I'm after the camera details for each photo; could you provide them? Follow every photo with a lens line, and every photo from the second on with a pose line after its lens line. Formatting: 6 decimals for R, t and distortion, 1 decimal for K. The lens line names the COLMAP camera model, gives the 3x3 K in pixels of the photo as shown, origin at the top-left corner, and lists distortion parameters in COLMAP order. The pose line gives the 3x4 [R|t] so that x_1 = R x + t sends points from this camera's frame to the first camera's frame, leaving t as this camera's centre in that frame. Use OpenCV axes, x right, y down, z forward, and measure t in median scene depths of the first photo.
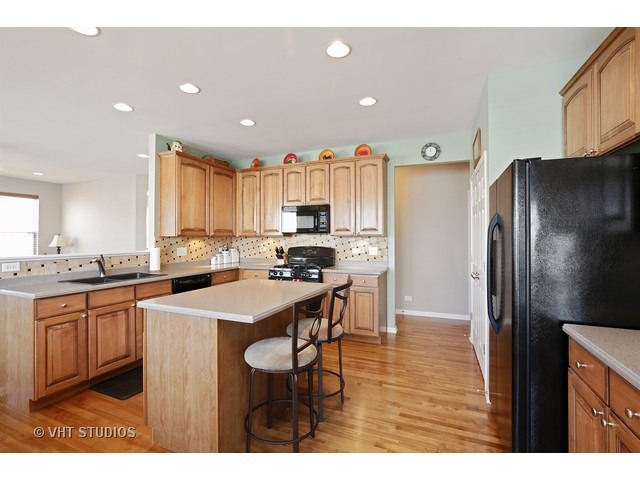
lens RADIAL K [[293.4, 0, 318.9], [0, 293.4, 239.0], [0, 0, 1]] dist [-0.024161, 0.000309]
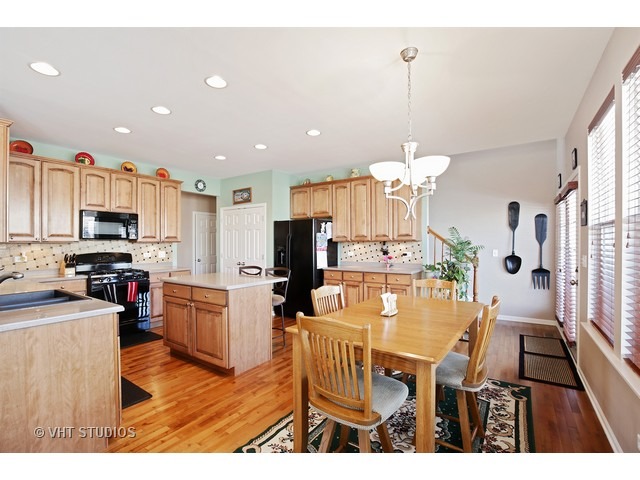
lens RADIAL K [[293.4, 0, 317.0], [0, 293.4, 240.5], [0, 0, 1]] dist [-0.024161, 0.000309]
pose [[0.210809, 0.006820, 0.977504, -0.893192], [0.007717, 0.999933, -0.008641, -0.001924], [-0.977497, 0.009365, 0.210742, 0.100970]]
